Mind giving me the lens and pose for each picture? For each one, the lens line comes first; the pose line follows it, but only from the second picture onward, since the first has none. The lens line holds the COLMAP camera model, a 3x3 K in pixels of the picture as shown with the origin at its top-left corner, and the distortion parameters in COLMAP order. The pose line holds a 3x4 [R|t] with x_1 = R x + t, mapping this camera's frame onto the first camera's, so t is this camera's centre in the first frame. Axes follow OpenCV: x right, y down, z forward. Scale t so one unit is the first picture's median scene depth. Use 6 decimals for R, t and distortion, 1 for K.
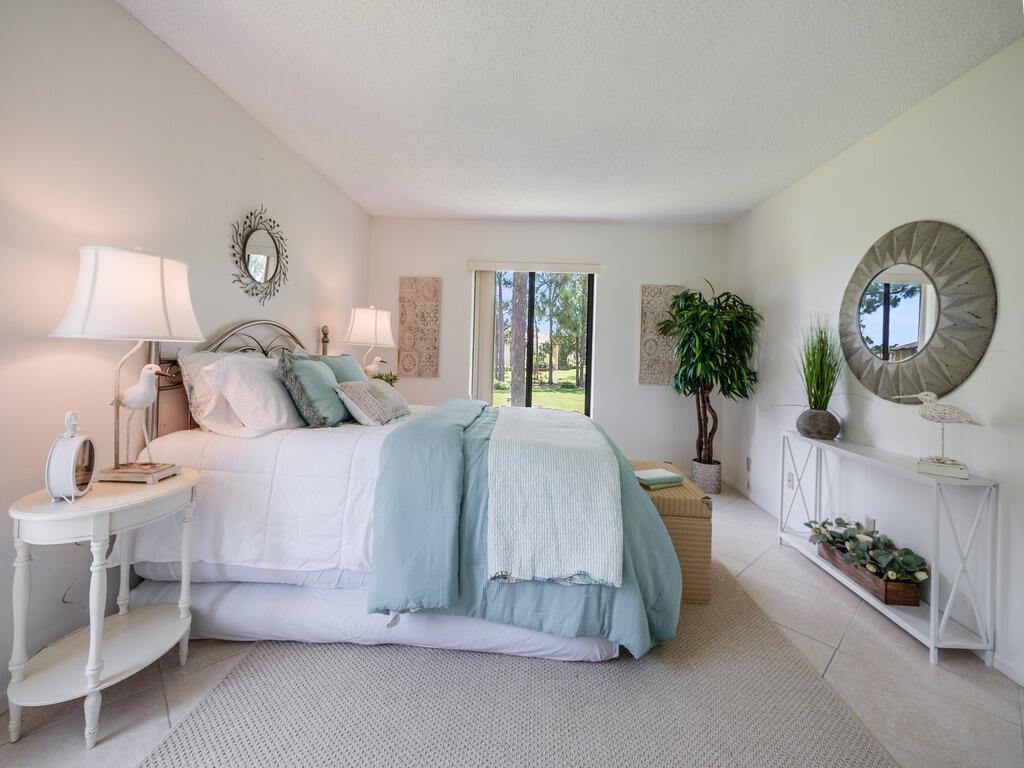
lens RADIAL K [[439.7, 0, 512.0], [0, 439.7, 366.1], [0, 0, 1]] dist [-0.009642, -0.000070]
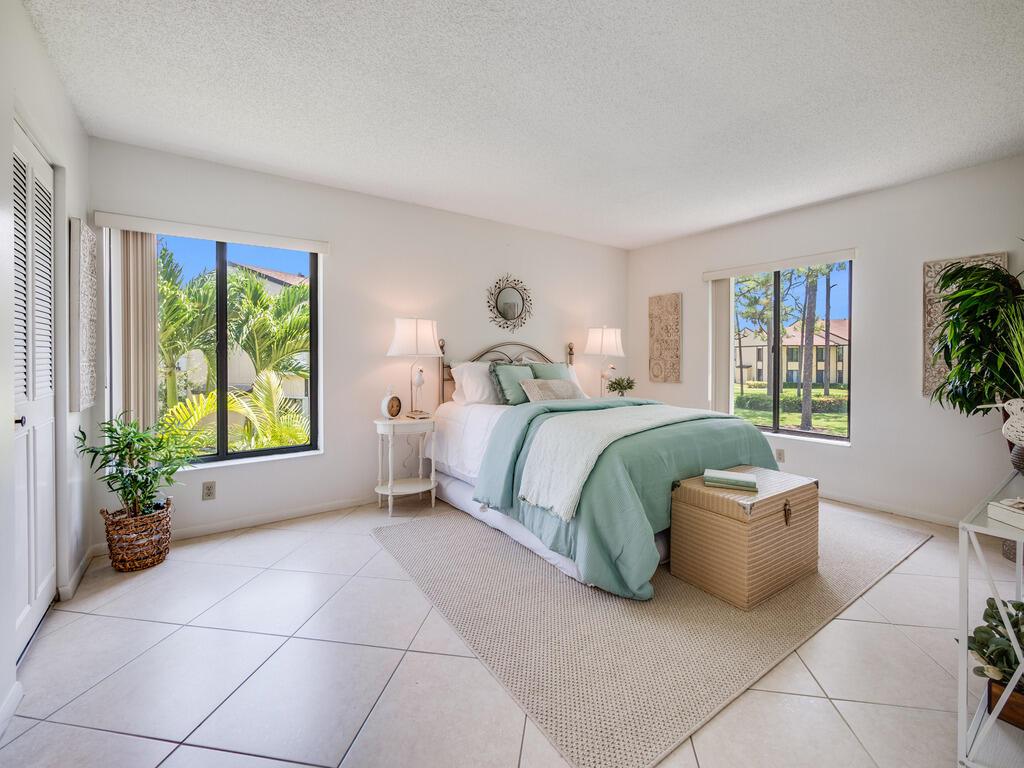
lens RADIAL K [[422.7, 0, 512.0], [0, 422.7, 384.0], [0, 0, 1]] dist [-0.001515, -0.000064]
pose [[0.619760, 0.020553, -0.784523, 0.523528], [-0.011888, 0.999788, 0.016801, 0.019758], [0.784702, -0.001086, 0.619873, 0.012342]]
